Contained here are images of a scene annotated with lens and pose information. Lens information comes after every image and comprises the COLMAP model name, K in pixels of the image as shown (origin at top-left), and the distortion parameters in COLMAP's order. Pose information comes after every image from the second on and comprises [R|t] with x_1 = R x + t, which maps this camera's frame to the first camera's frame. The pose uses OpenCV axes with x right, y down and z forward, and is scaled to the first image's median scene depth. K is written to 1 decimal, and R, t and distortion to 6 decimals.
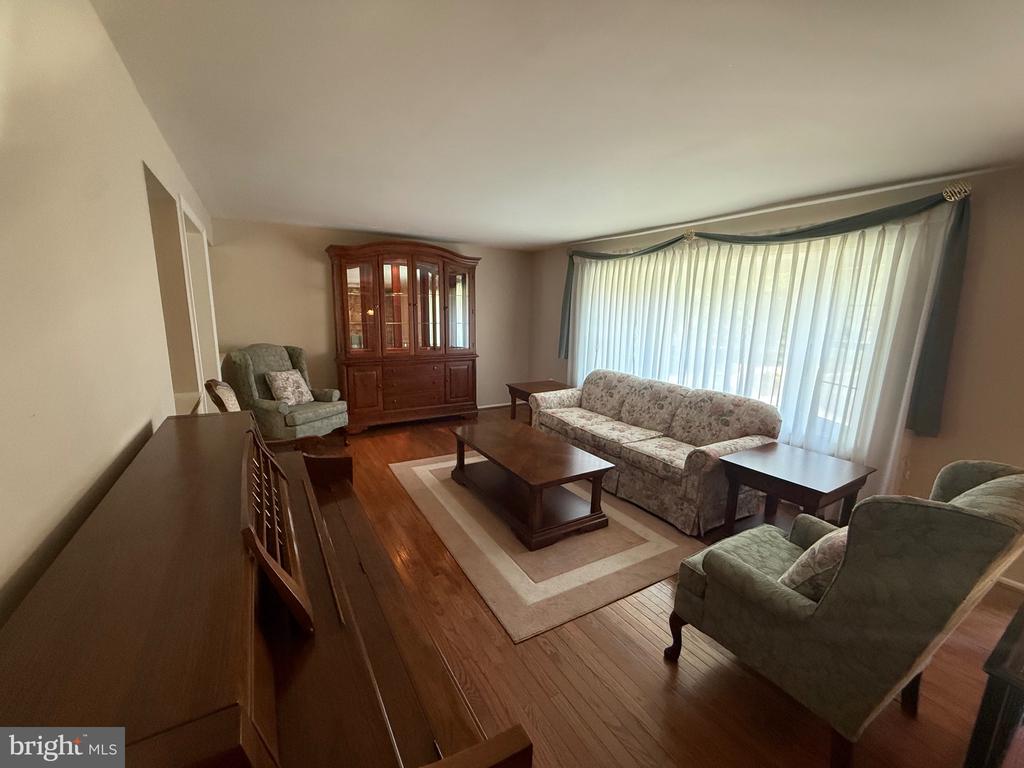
lens RADIAL K [[407.7, 0, 510.1], [0, 407.7, 384.5], [0, 0, 1]] dist [-0.000938, 0.000027]
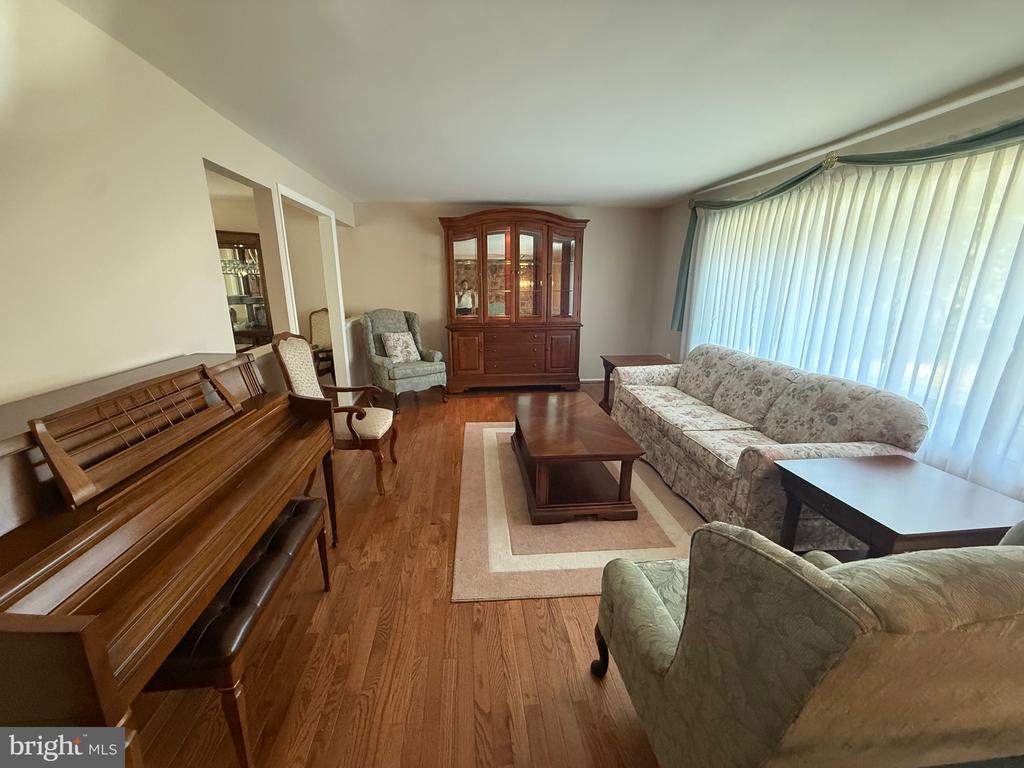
lens RADIAL K [[407.7, 0, 510.1], [0, 407.7, 384.5], [0, 0, 1]] dist [-0.000938, 0.000027]
pose [[0.907086, 0.085599, -0.412150, 0.259563], [-0.059194, 0.995316, 0.076439, 0.007194], [0.416763, -0.044940, 0.907904, 0.084921]]
